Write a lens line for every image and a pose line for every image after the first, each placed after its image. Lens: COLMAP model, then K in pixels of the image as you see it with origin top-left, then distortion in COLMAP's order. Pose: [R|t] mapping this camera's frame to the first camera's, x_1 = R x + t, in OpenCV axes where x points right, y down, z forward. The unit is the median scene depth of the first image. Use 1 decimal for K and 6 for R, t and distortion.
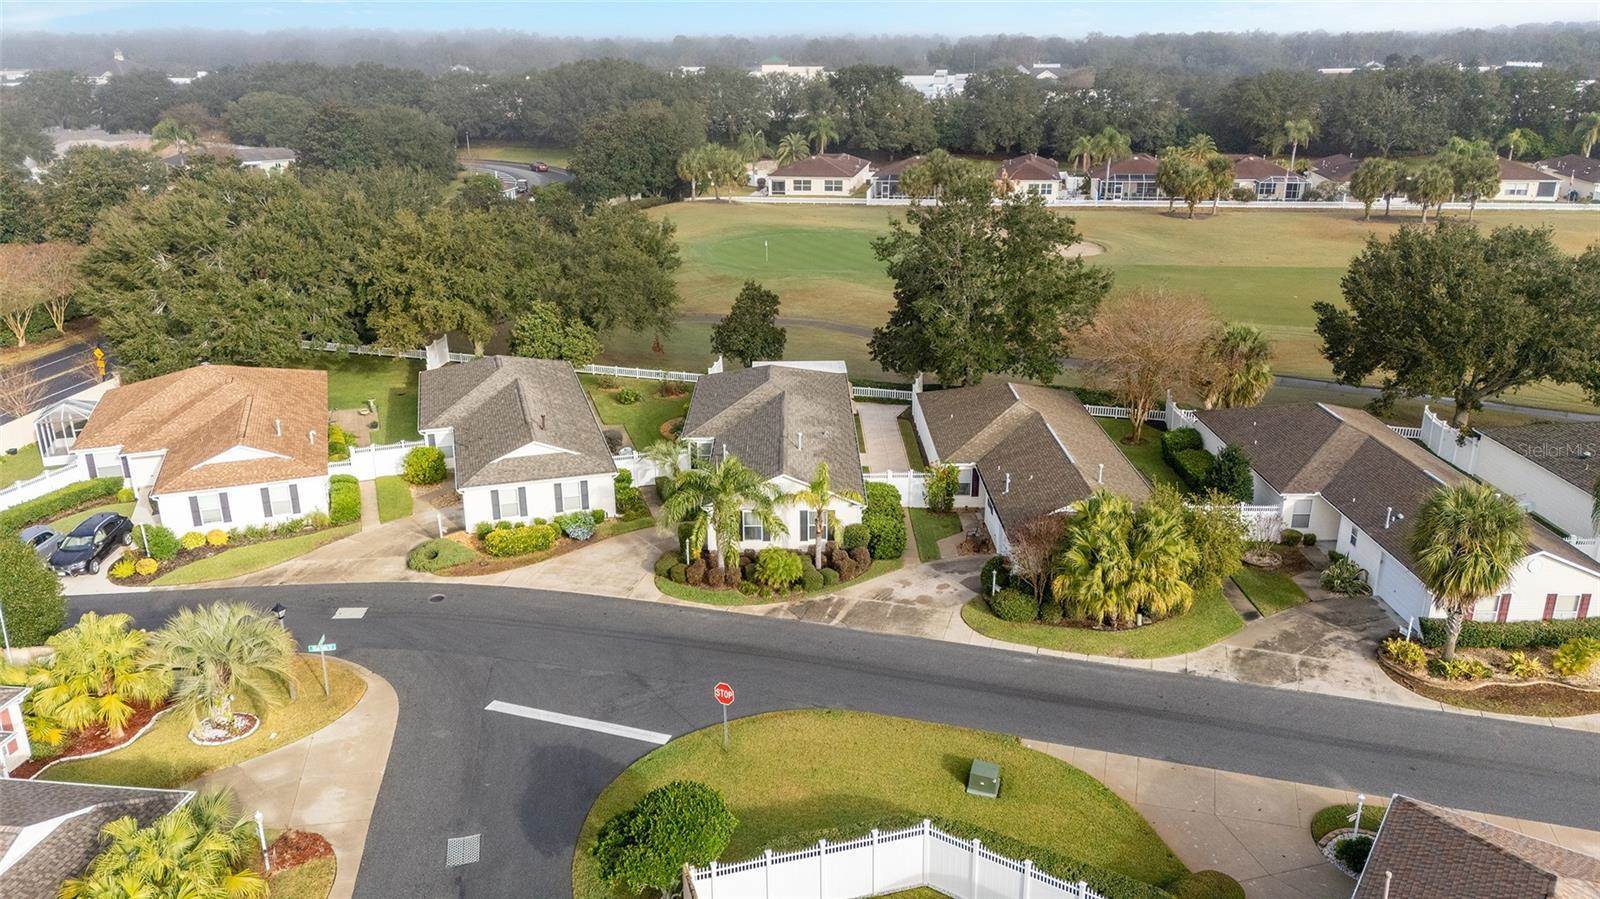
lens RADIAL K [[1134.1, 0, 800.0], [0, 1134.1, 449.5], [0, 0, 1]] dist [0.043066, -0.003301]
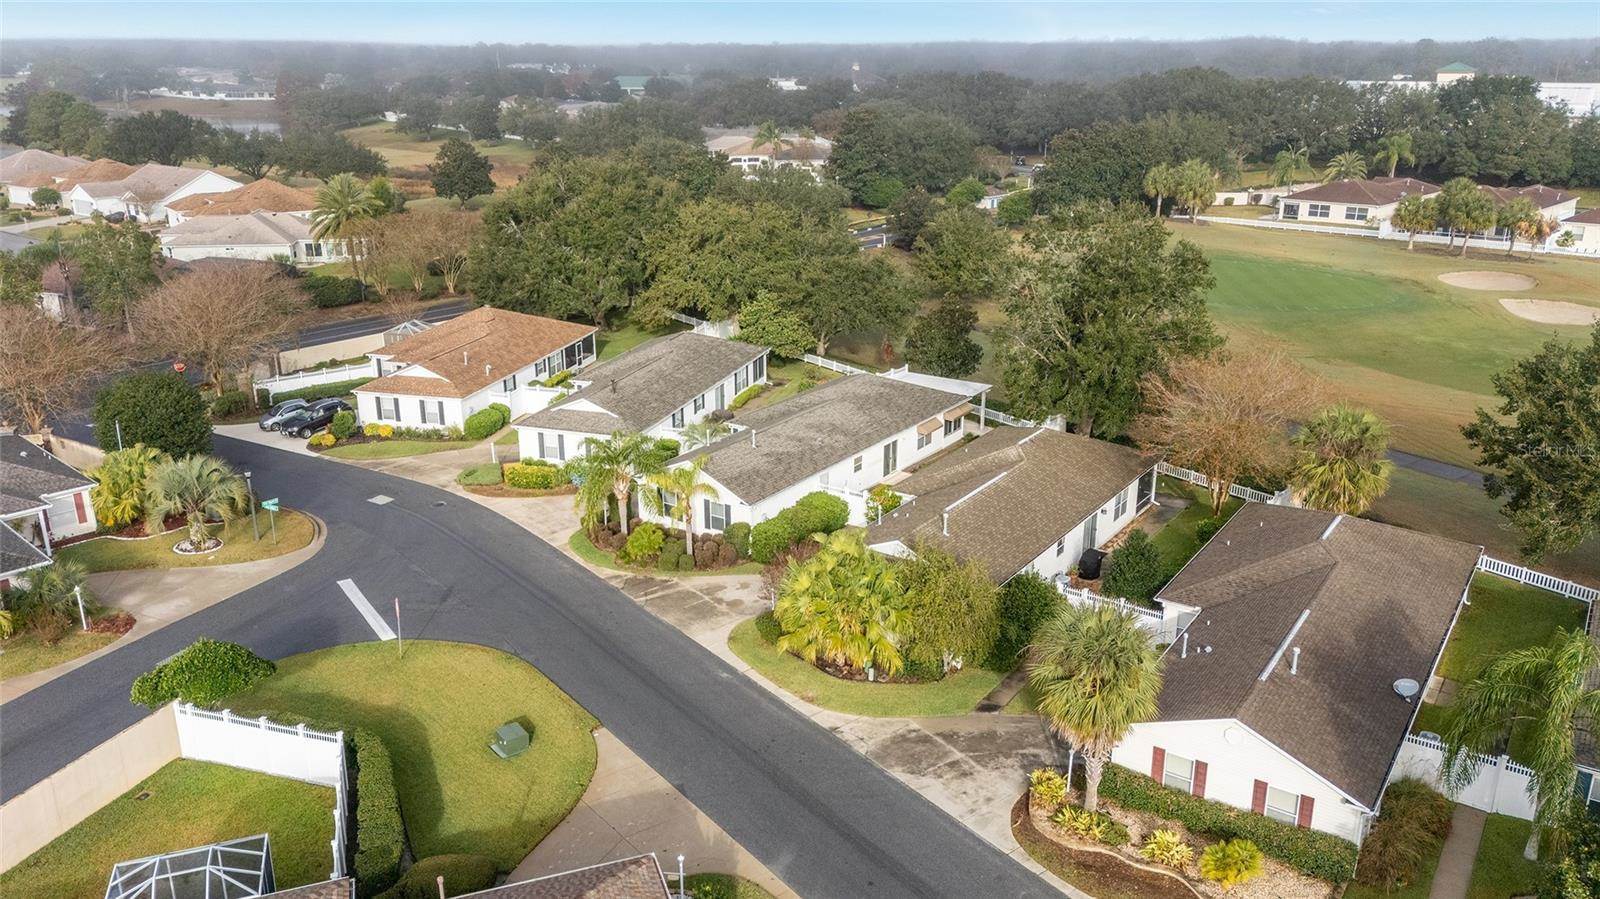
lens RADIAL K [[1134.1, 0, 800.0], [0, 1134.1, 449.5], [0, 0, 1]] dist [0.043066, -0.003301]
pose [[0.833253, 0.185834, -0.520726, 0.568021], [-0.189131, 0.980808, 0.047383, -0.053163], [0.519538, 0.059003, 0.852408, 0.130418]]
